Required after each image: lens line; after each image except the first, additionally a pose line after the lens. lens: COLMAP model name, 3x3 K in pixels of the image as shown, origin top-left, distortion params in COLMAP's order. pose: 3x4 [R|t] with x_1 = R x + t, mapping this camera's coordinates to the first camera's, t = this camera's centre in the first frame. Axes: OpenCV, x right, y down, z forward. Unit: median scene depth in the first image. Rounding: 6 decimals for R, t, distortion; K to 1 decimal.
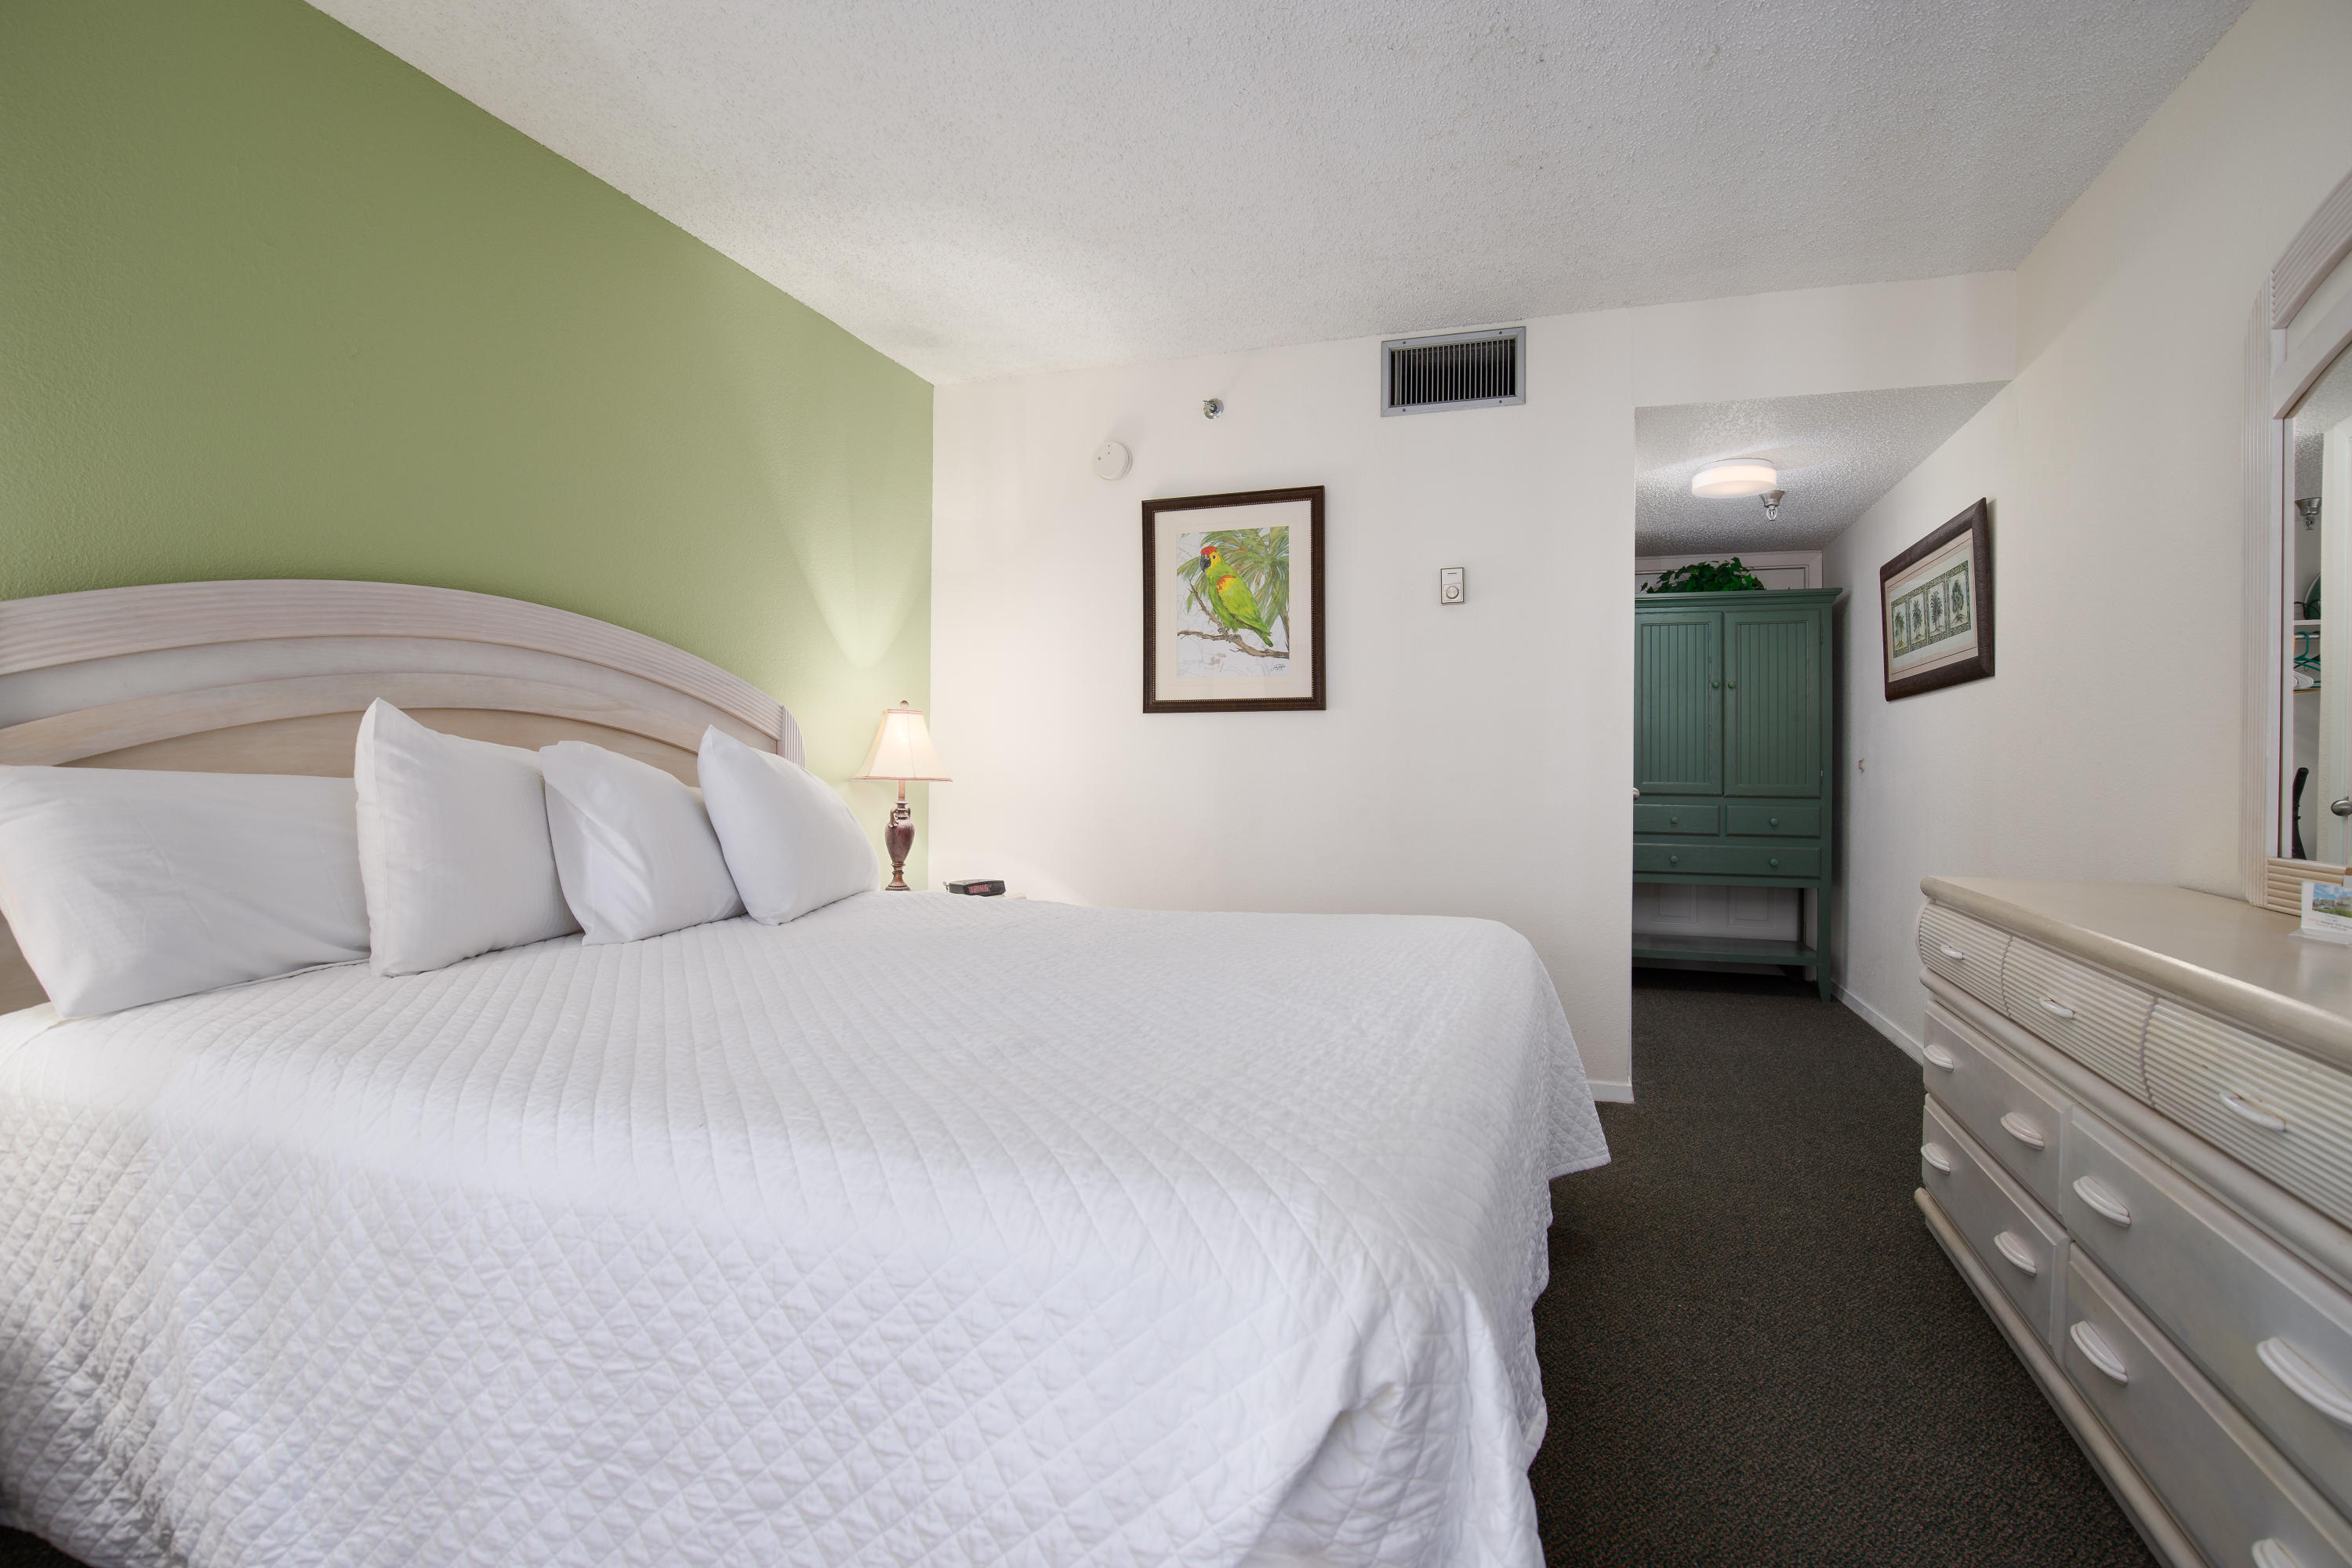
lens RADIAL K [[1116.1, 0, 1174.0], [0, 1116.1, 773.0], [0, 0, 1]] dist [-0.018956, -0.000026]
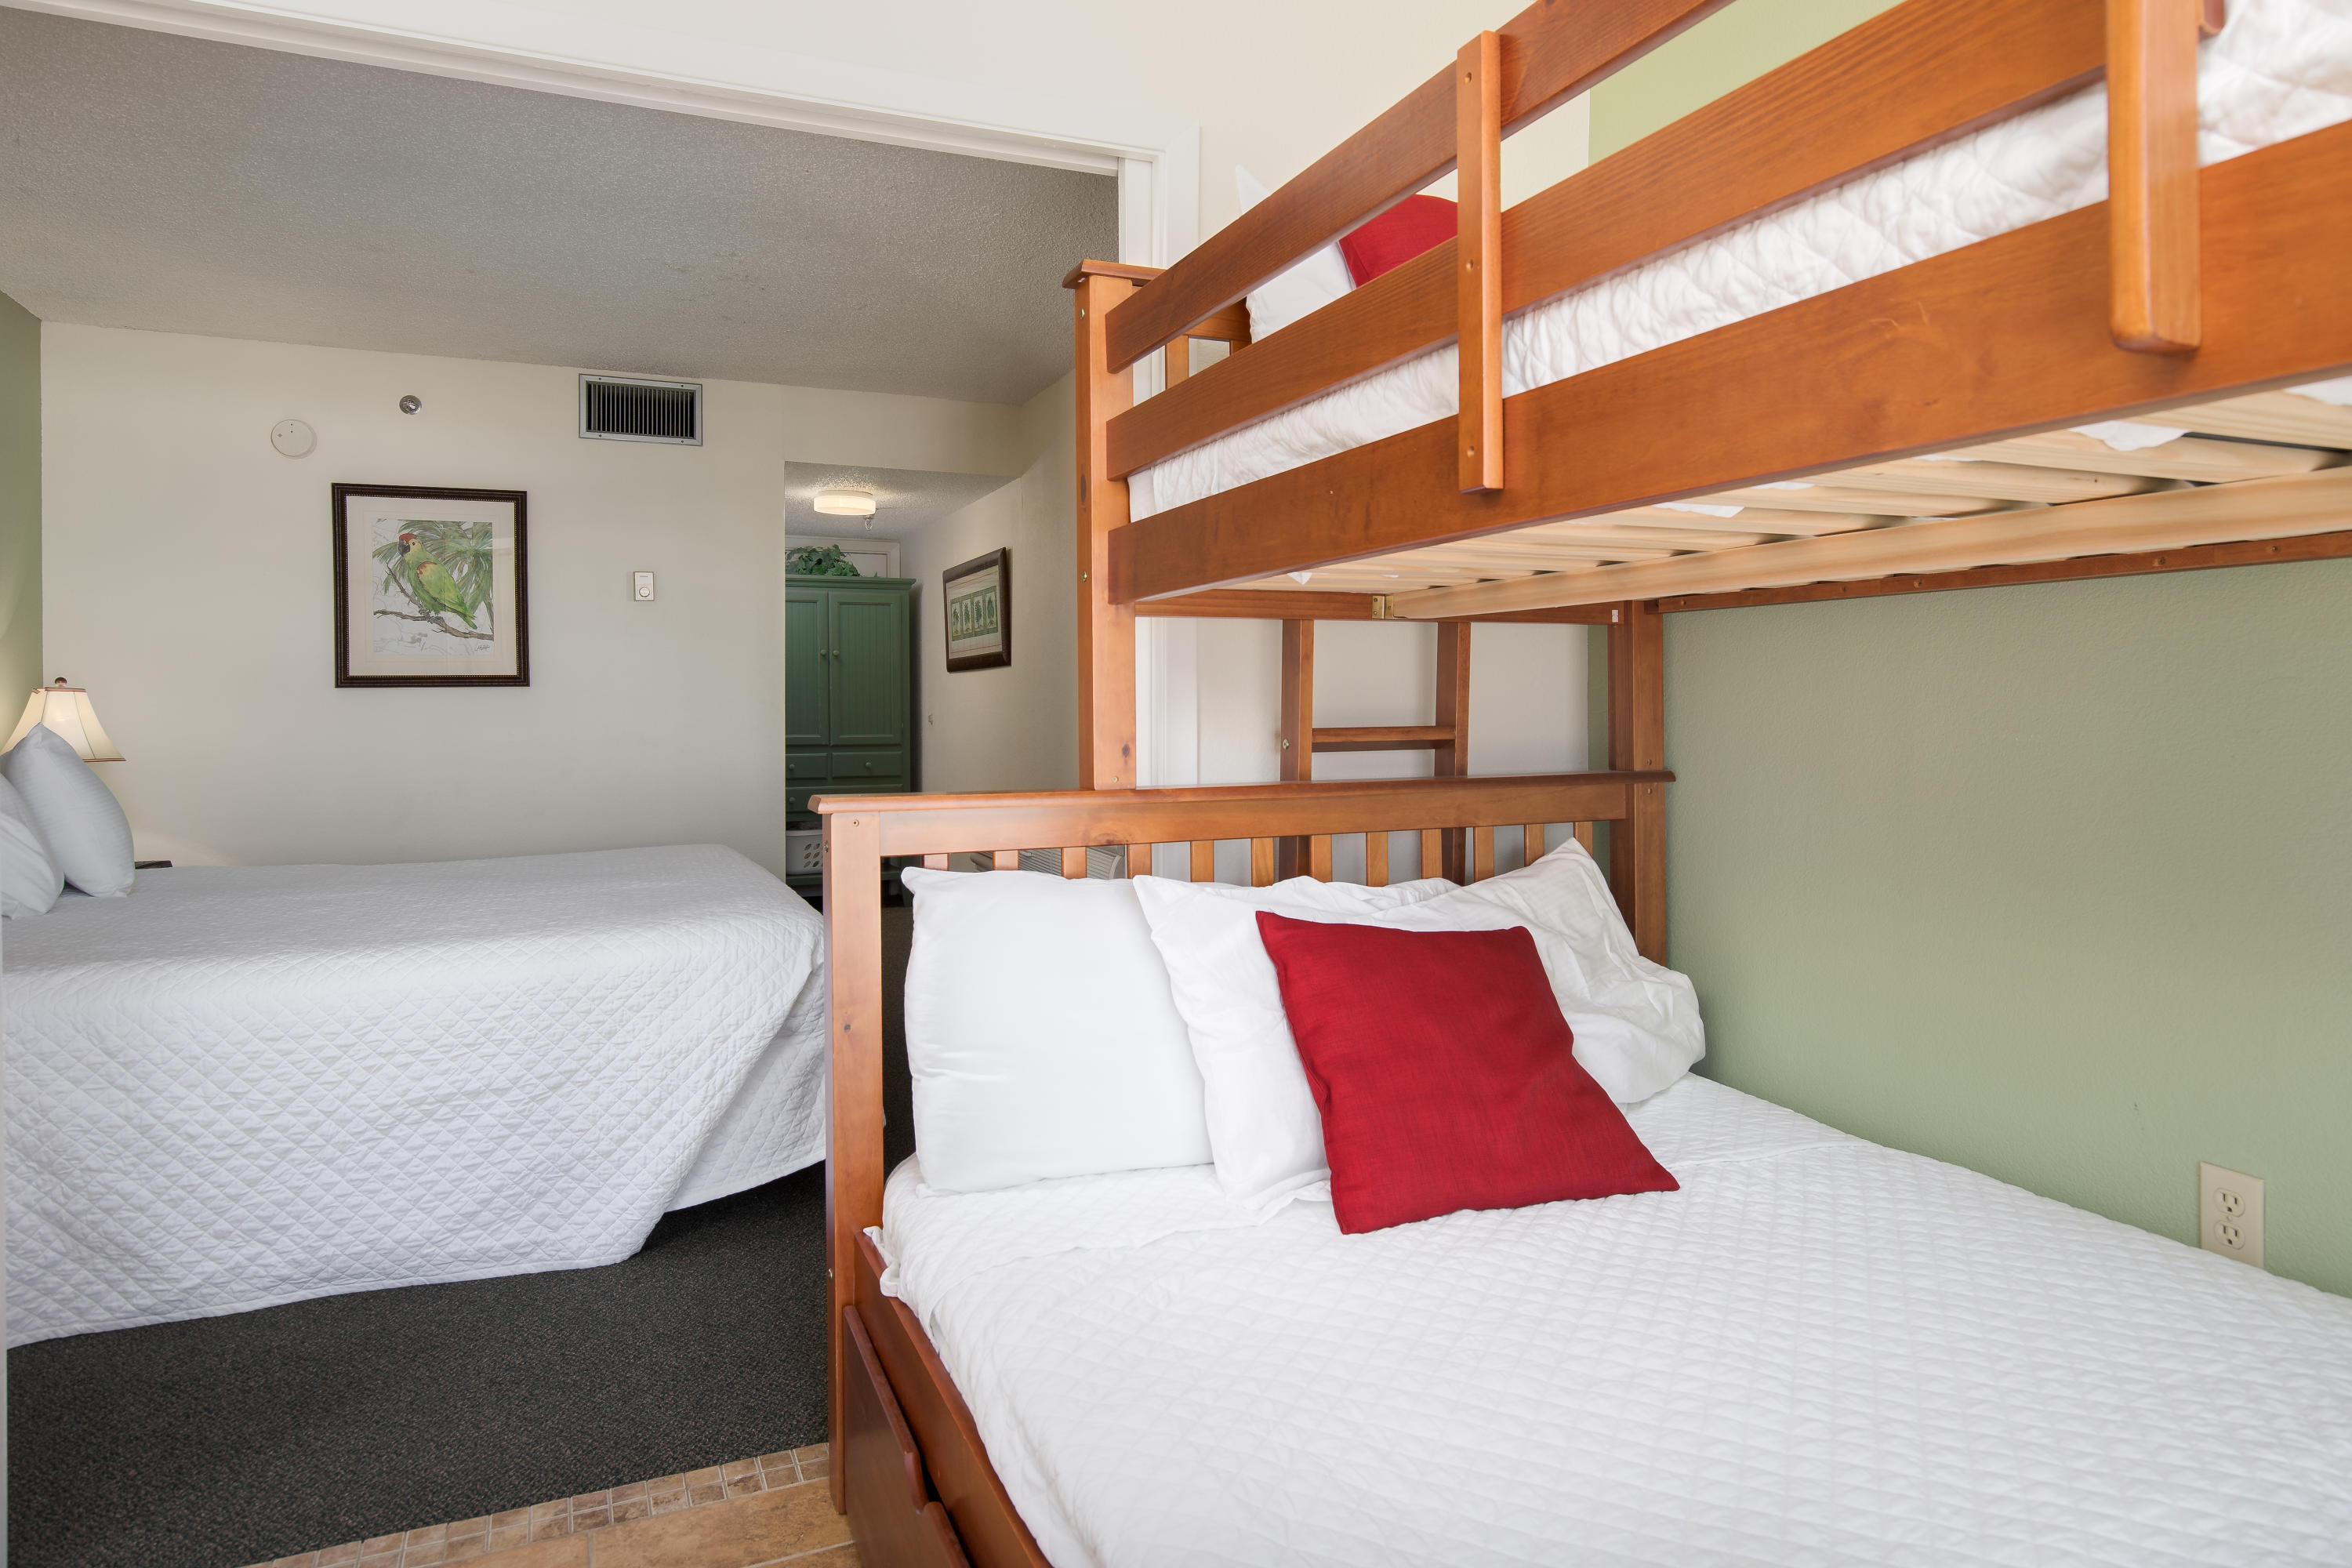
lens RADIAL K [[1284.9, 0, 1166.8], [0, 1284.9, 702.8], [0, 0, 1]] dist [-0.001543, 0.000379]
pose [[0.735578, -0.008199, 0.677390, -0.274345], [0.014209, 0.999894, -0.003327, -0.025360], [-0.677291, 0.012072, 0.735616, -0.410640]]
